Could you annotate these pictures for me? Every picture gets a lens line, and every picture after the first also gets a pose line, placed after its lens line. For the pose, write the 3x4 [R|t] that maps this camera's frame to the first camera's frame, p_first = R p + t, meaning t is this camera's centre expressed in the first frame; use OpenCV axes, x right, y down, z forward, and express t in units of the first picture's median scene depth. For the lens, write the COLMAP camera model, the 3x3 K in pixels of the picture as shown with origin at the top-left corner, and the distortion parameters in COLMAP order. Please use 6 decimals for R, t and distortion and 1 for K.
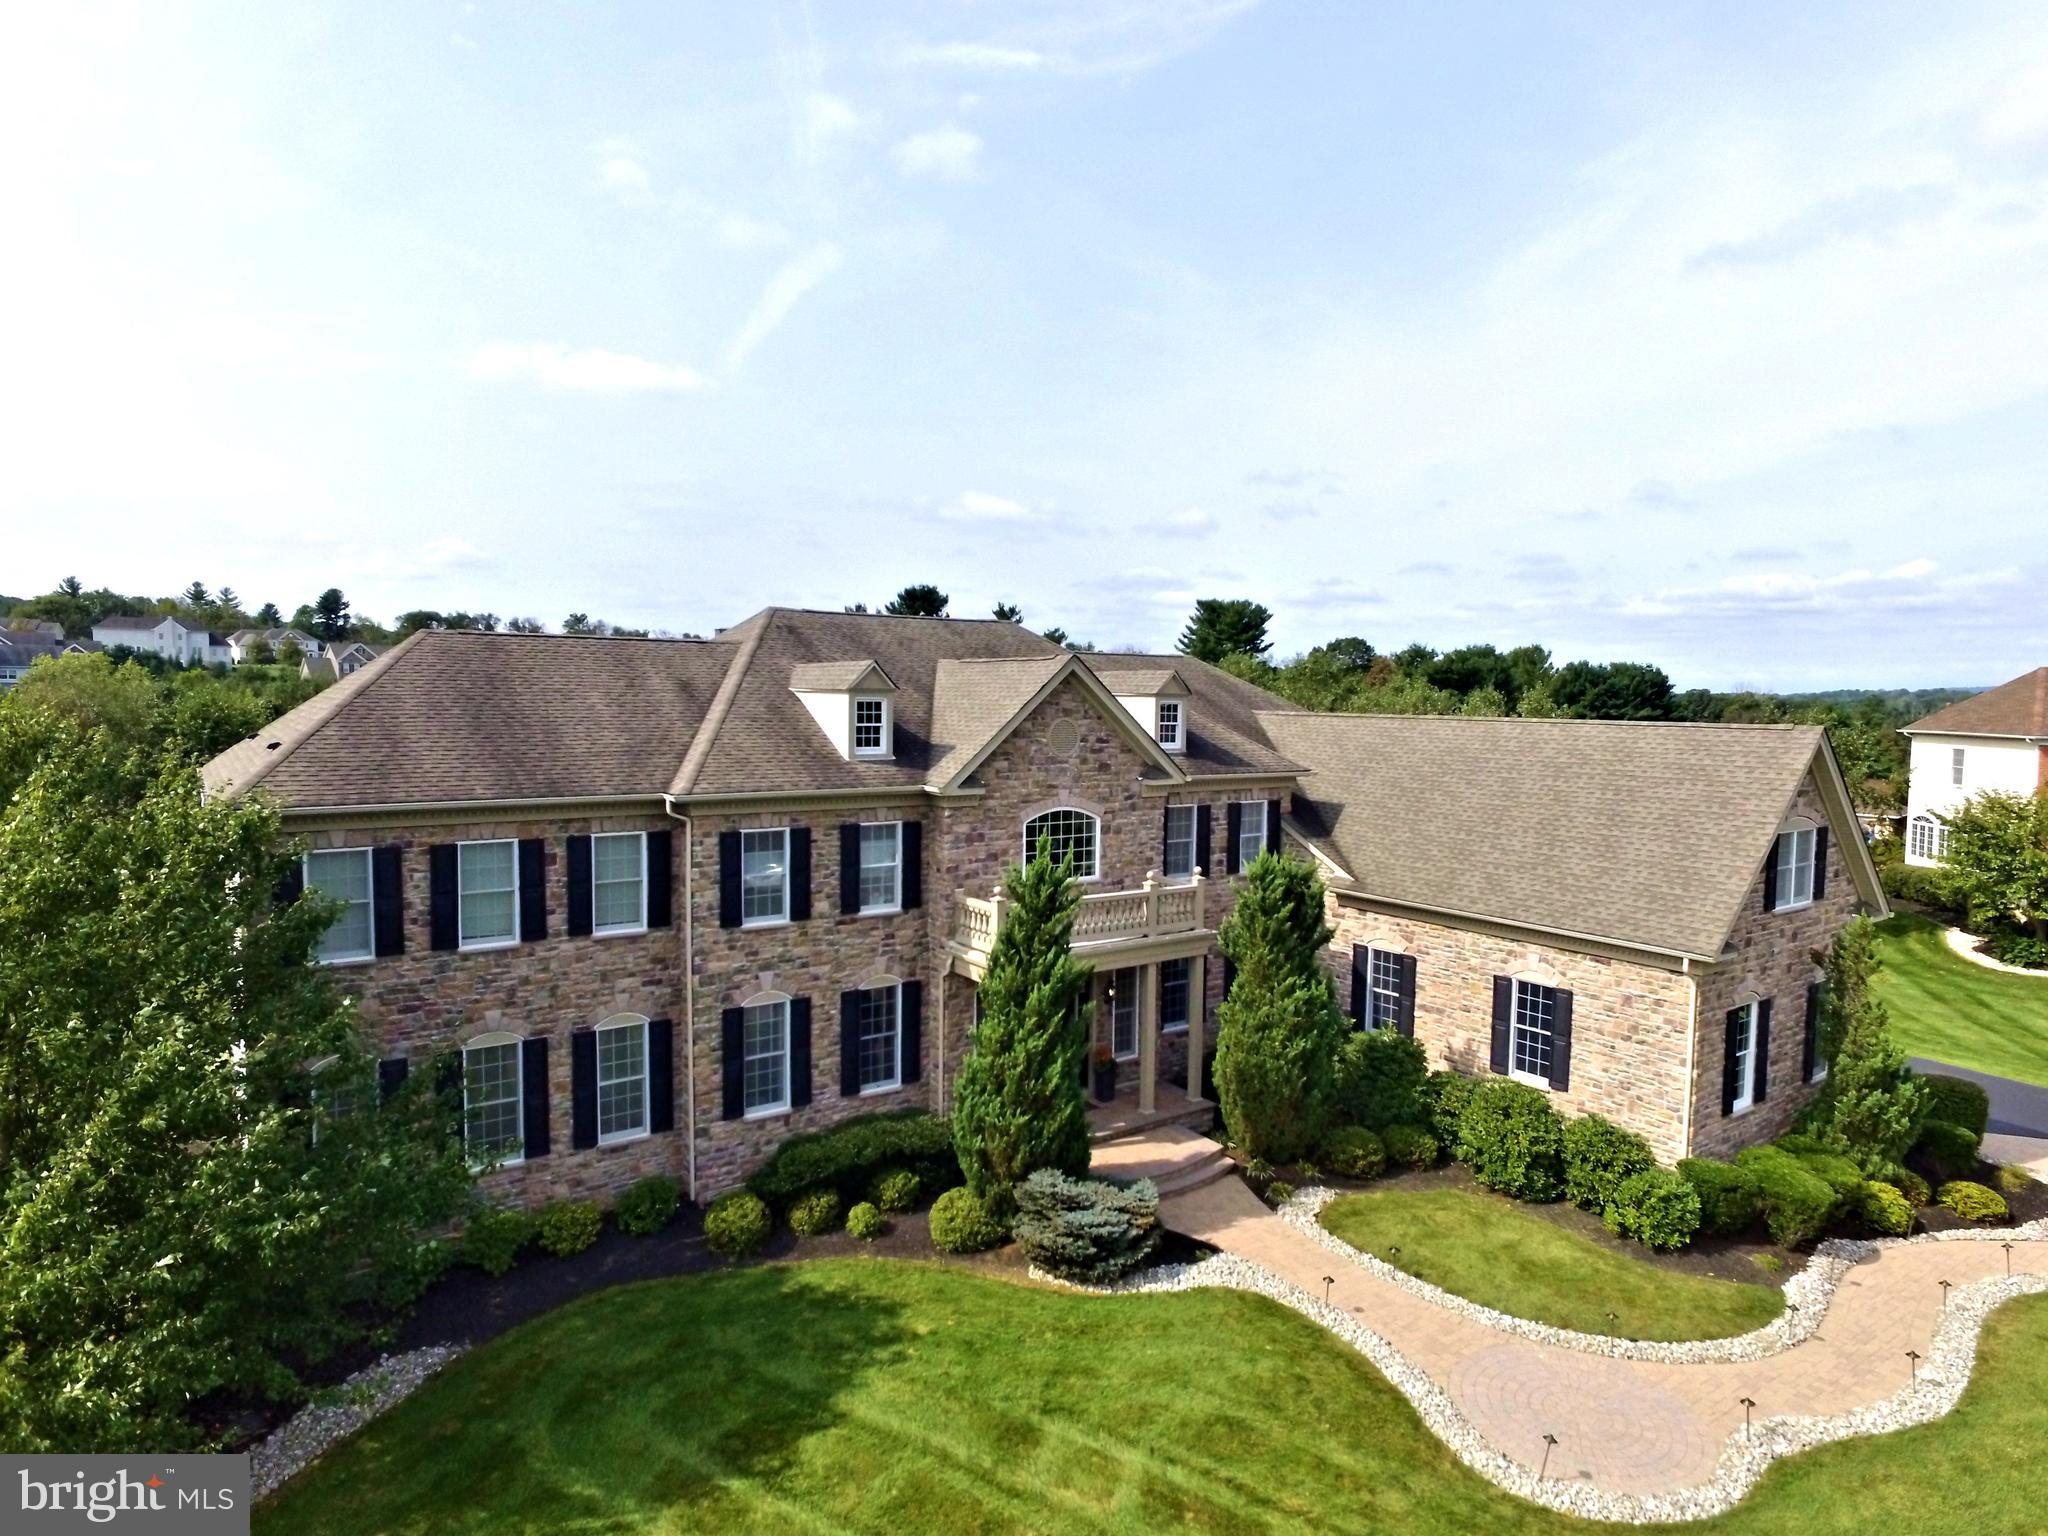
lens RADIAL K [[1193.1, 0, 1046.5], [0, 1193.1, 772.2], [0, 0, 1]] dist [-0.007837, 0.007772]
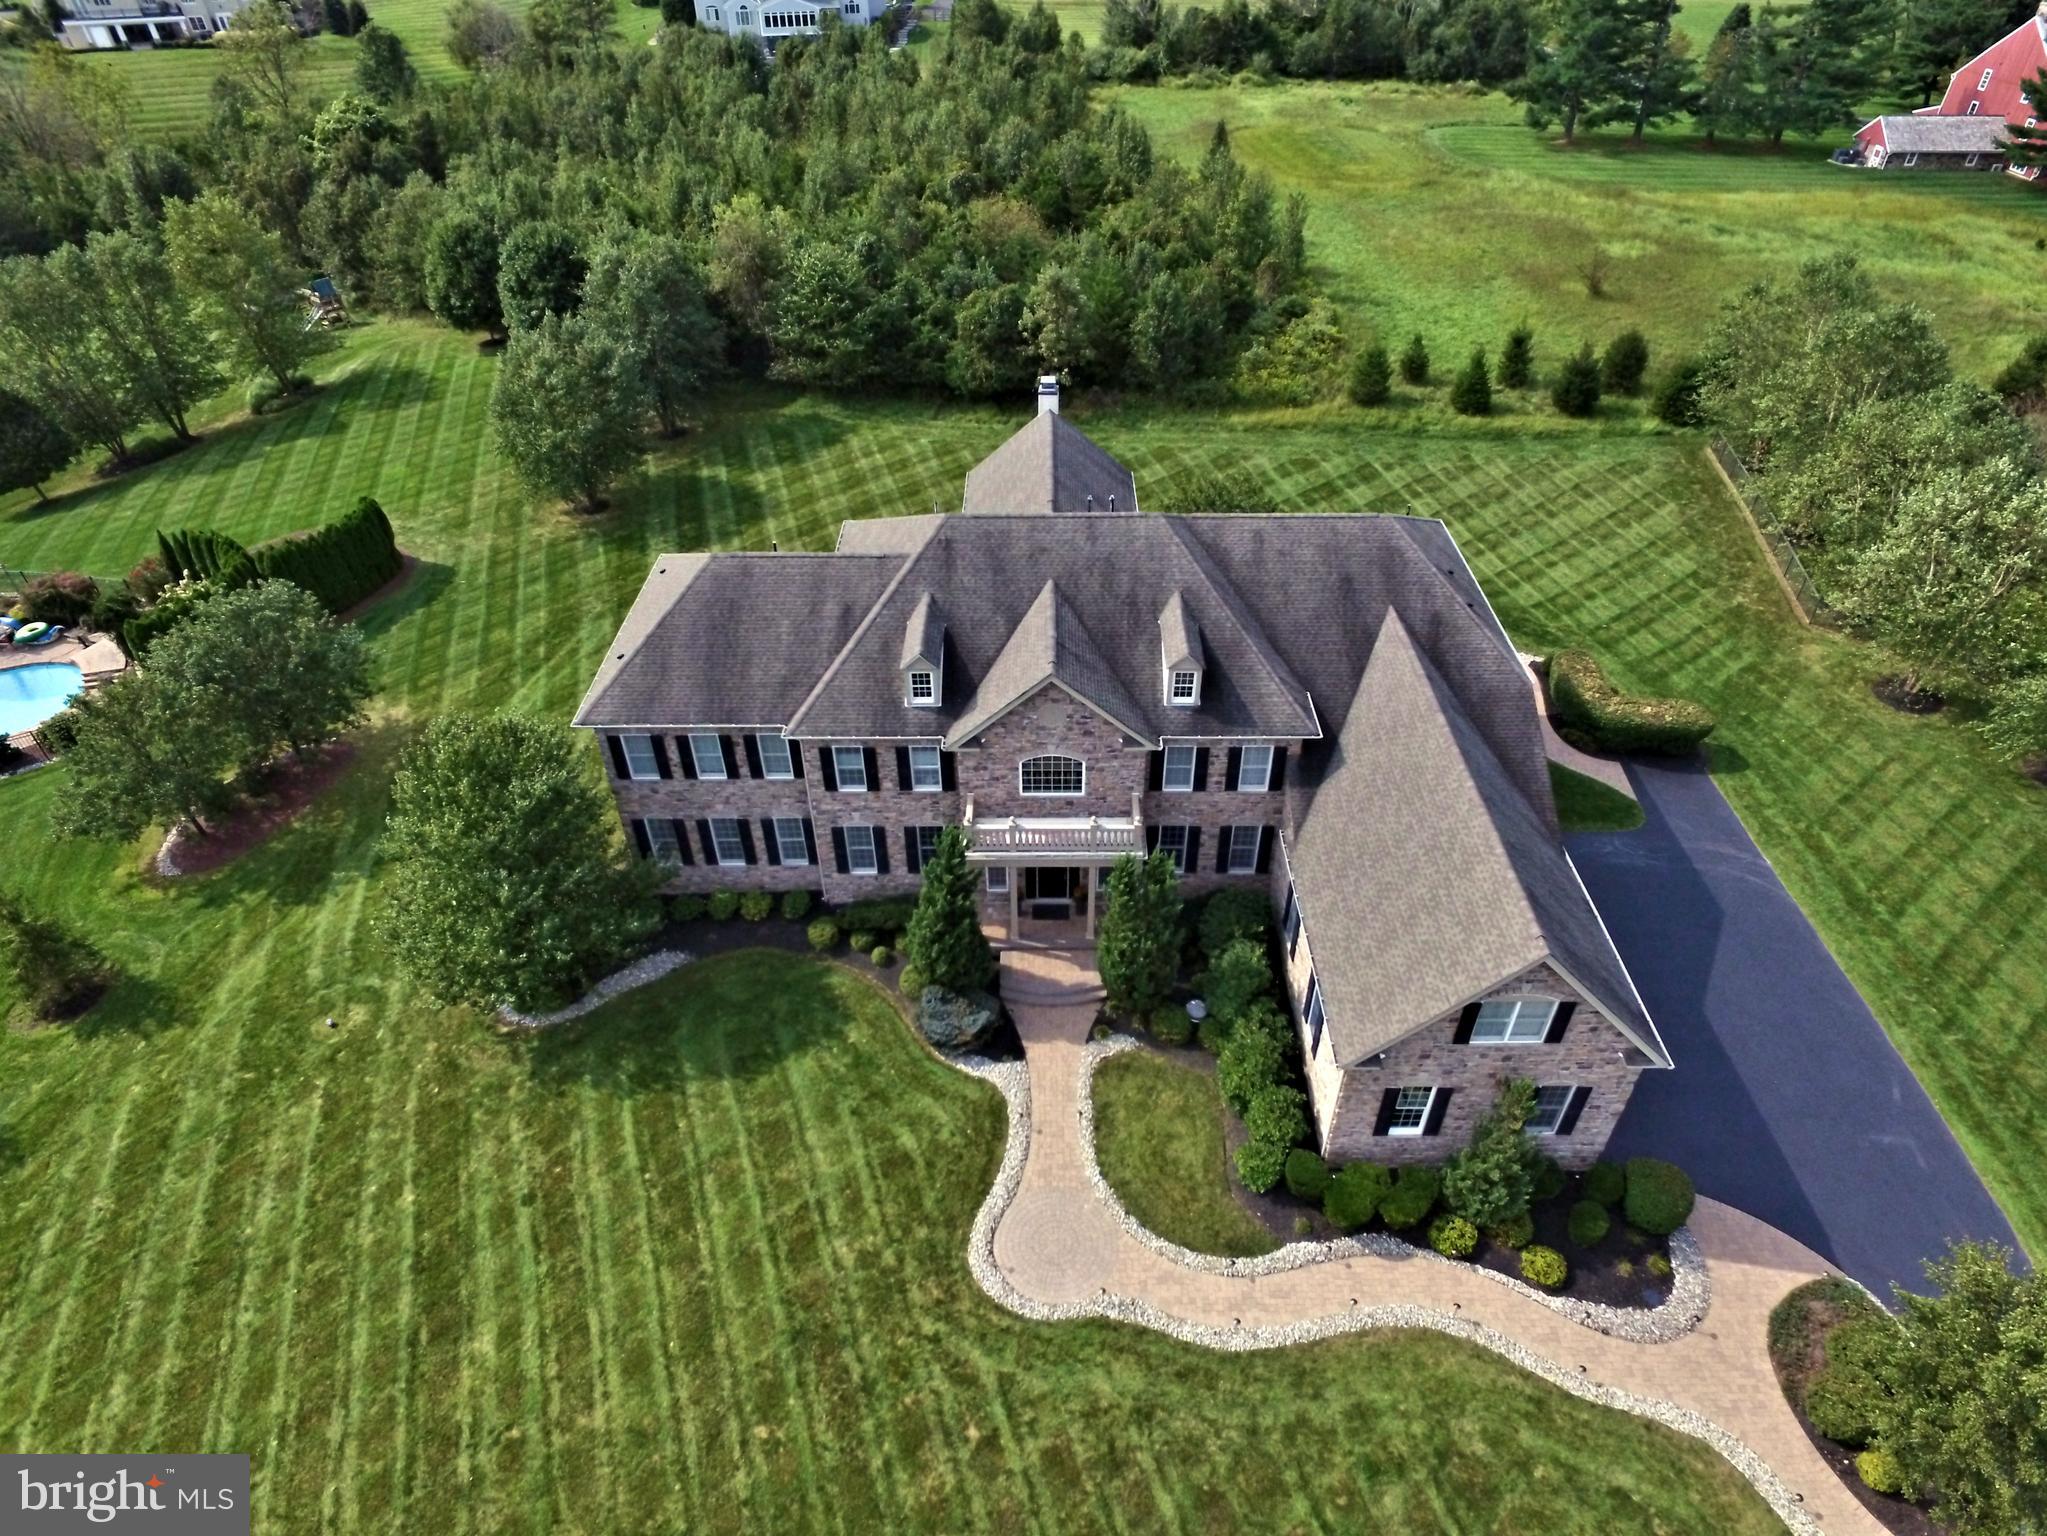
lens RADIAL K [[1200.7, 0, 1046.9], [0, 1200.7, 775.4], [0, 0, 1]] dist [-0.011590, 0.014352]
pose [[0.810060, 0.353873, -0.467521, 0.772506], [-0.024818, 0.817325, 0.575643, -0.871401], [0.585821, -0.454702, 0.670865, 0.014020]]
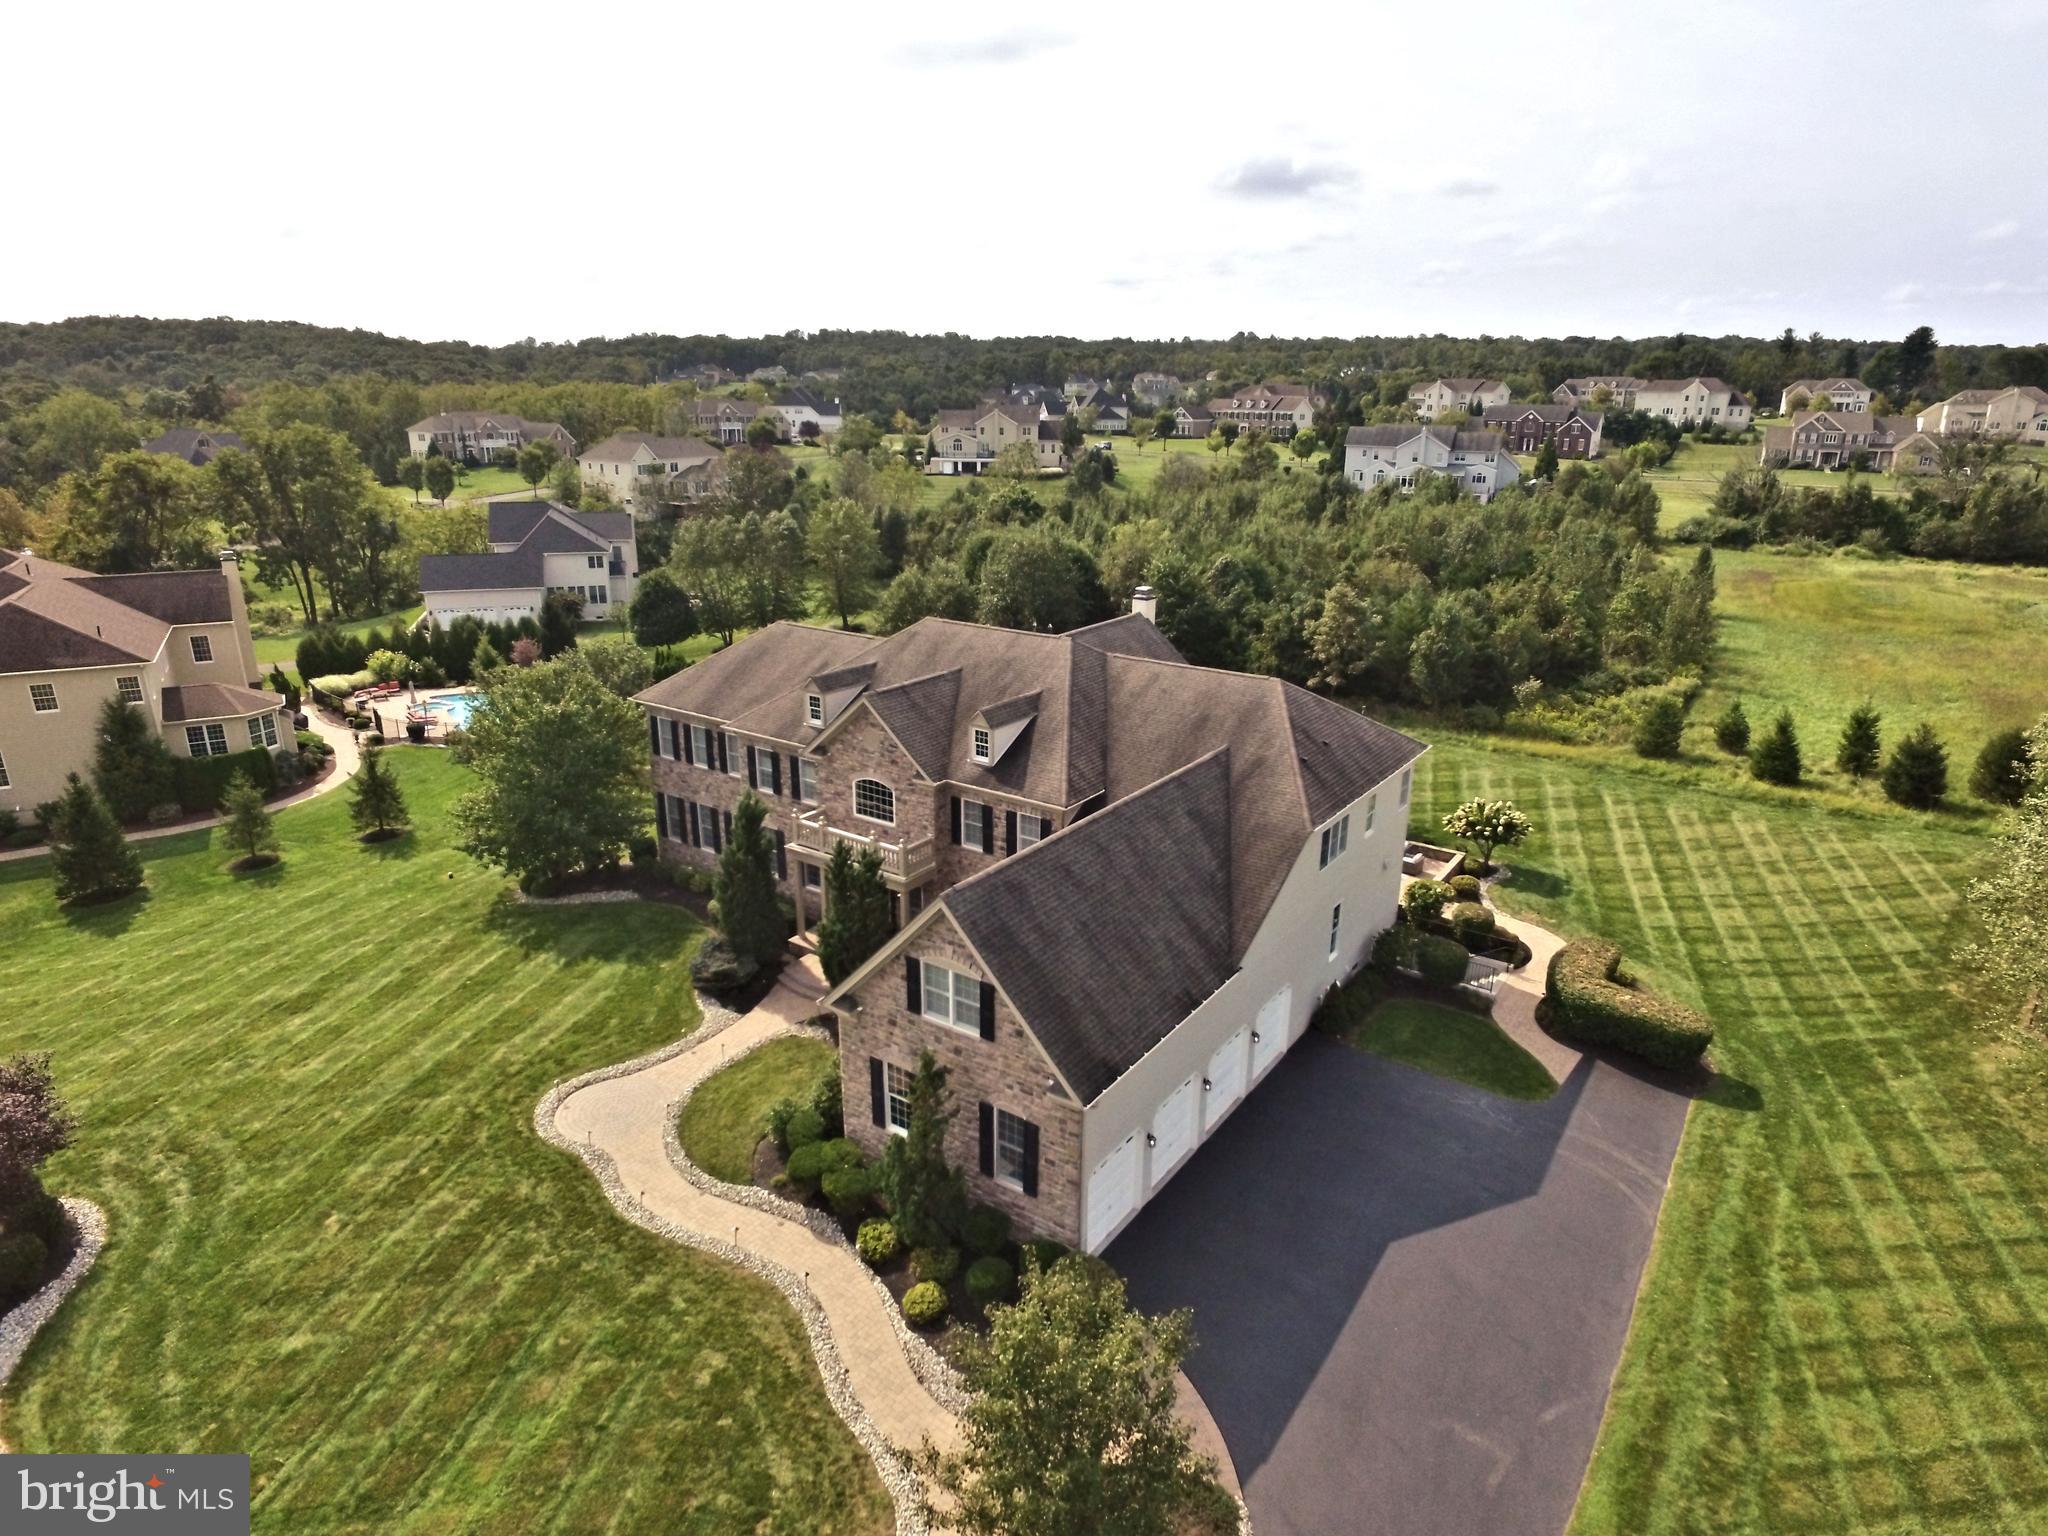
lens RADIAL K [[1188.1, 0, 1046.1], [0, 1188.1, 775.2], [0, 0, 1]] dist [-0.009219, 0.010861]
pose [[0.337114, 0.281134, -0.898509, 1.789314], [-0.068556, 0.959171, 0.274393, -0.505664], [0.938964, -0.030903, 0.342623, 0.726336]]
